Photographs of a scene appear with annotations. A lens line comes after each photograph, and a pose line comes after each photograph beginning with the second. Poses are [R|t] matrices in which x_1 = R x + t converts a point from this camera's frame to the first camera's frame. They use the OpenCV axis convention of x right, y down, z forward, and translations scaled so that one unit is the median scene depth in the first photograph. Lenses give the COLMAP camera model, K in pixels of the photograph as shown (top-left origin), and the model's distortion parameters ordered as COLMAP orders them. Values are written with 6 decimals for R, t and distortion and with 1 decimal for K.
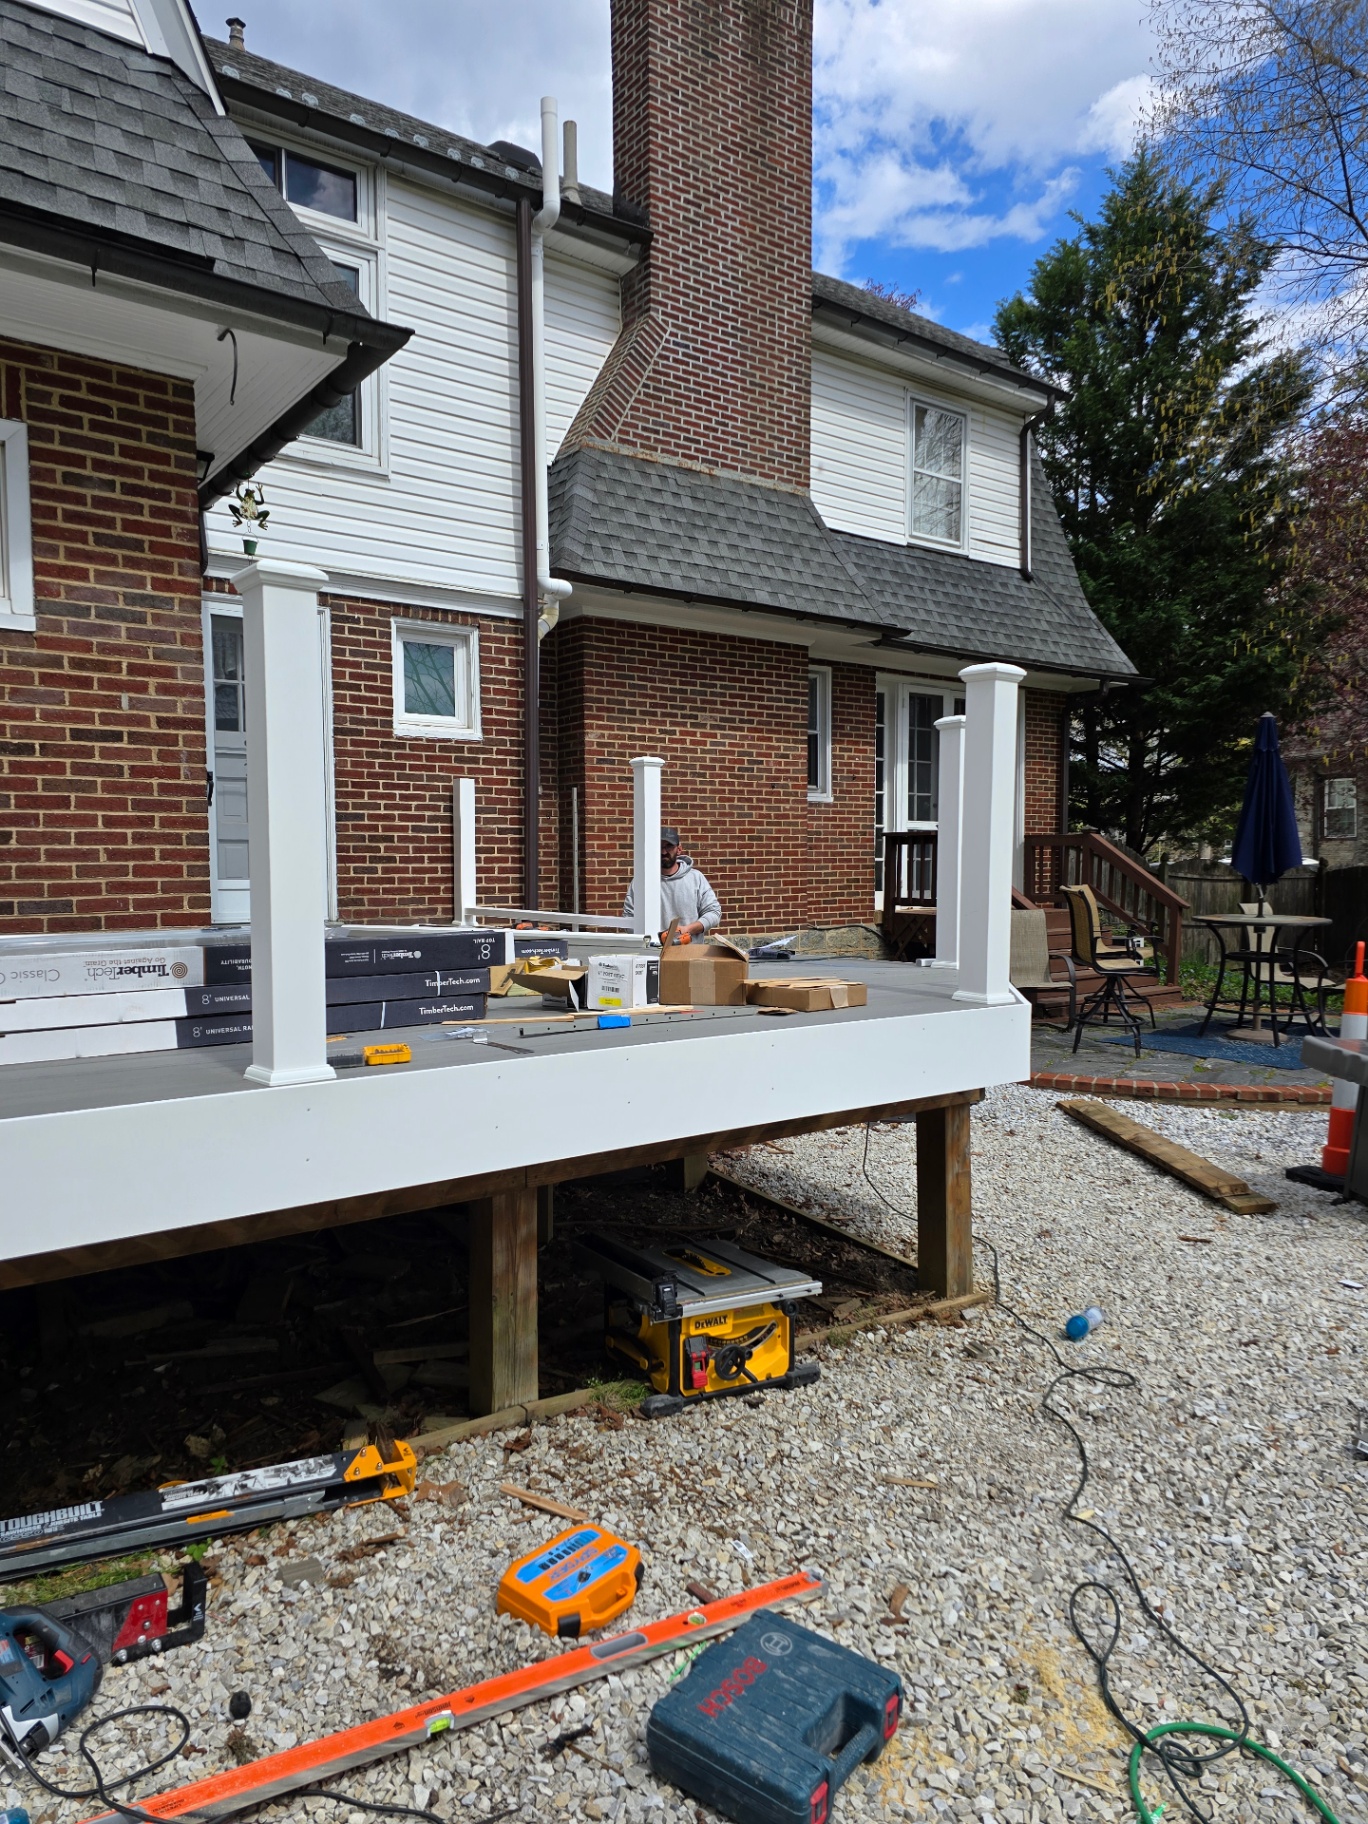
lens RADIAL K [[1228.1, 0, 679.0], [0, 1228.1, 927.3], [0, 0, 1]] dist [0.058586, -0.041472]
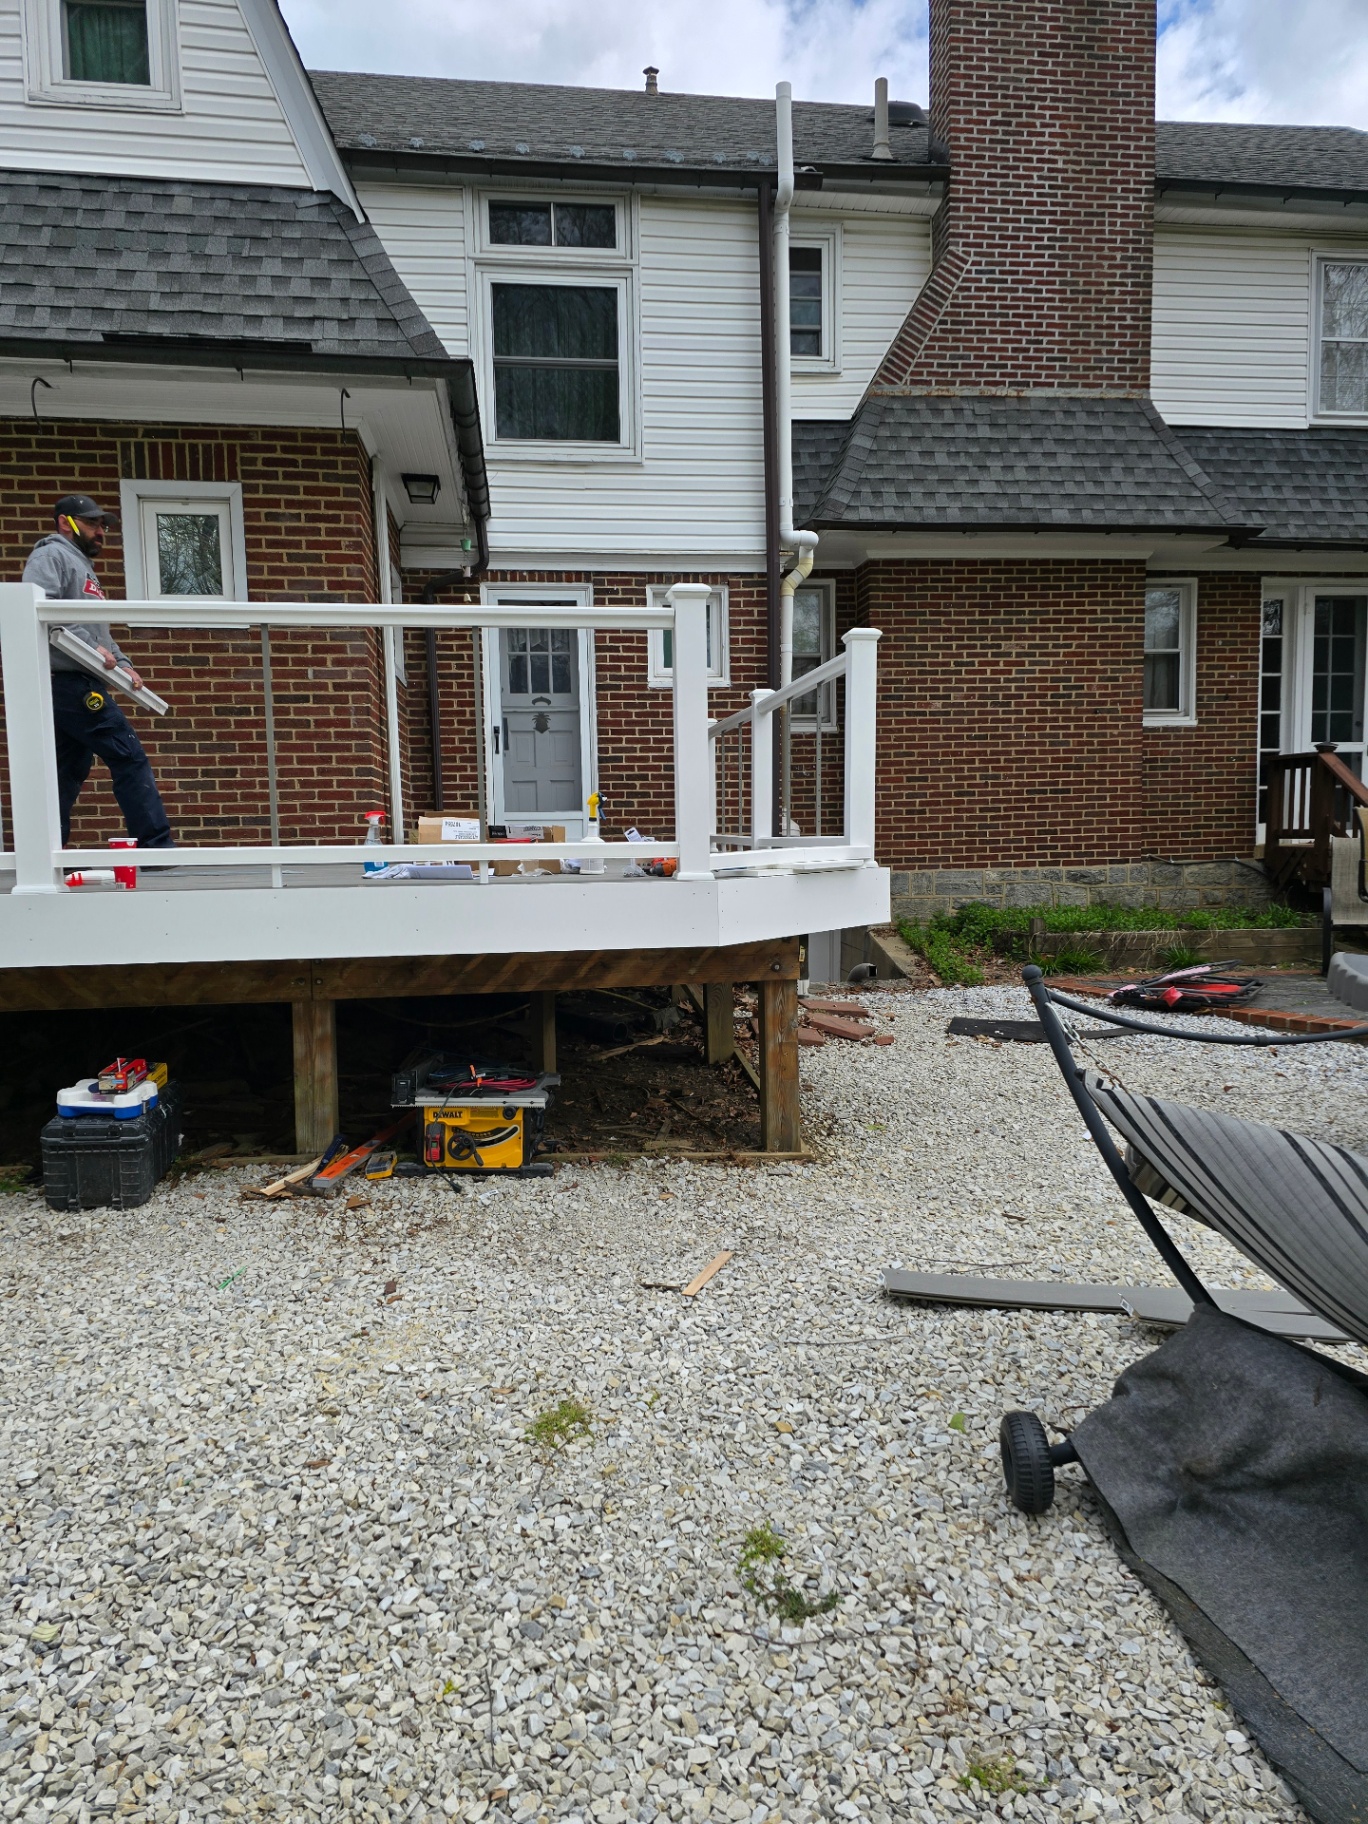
lens RADIAL K [[1228.1, 0, 679.0], [0, 1228.1, 927.3], [0, 0, 1]] dist [0.058586, -0.041472]
pose [[0.868164, 0.022724, -0.495757, 0.375637], [-0.008593, 0.999490, 0.030766, 0.034821], [0.496203, -0.022450, 0.867916, -0.000283]]
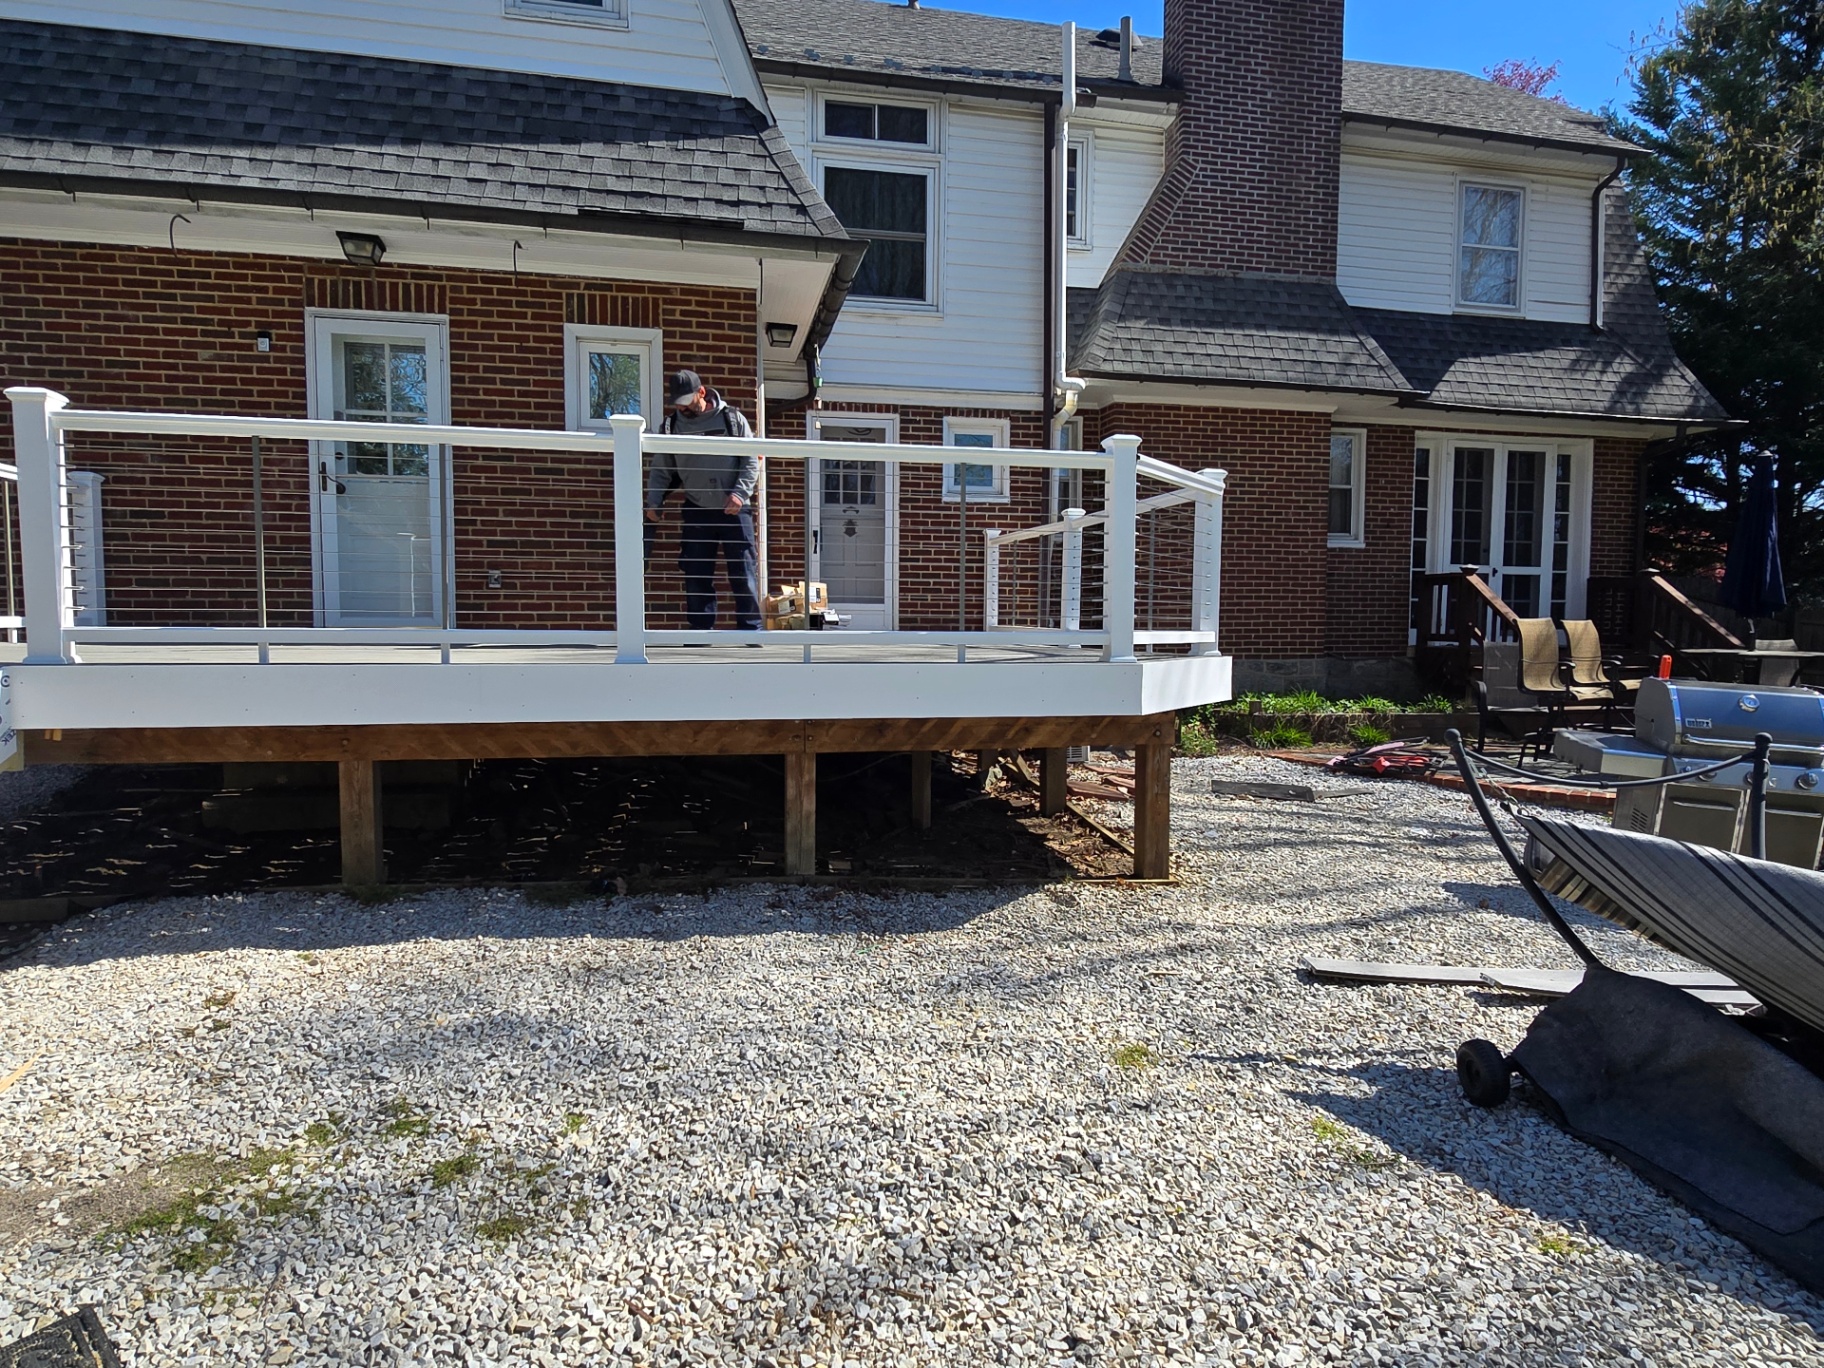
lens RADIAL K [[1099.0, 0, 908.1], [0, 1099.0, 694.6], [0, 0, 1]] dist [-0.001245, 0.002035]
pose [[0.902674, 0.035172, -0.428886, 0.274515], [-0.029892, 0.999372, 0.019044, 0.039515], [0.429286, -0.004370, 0.903158, -0.141870]]
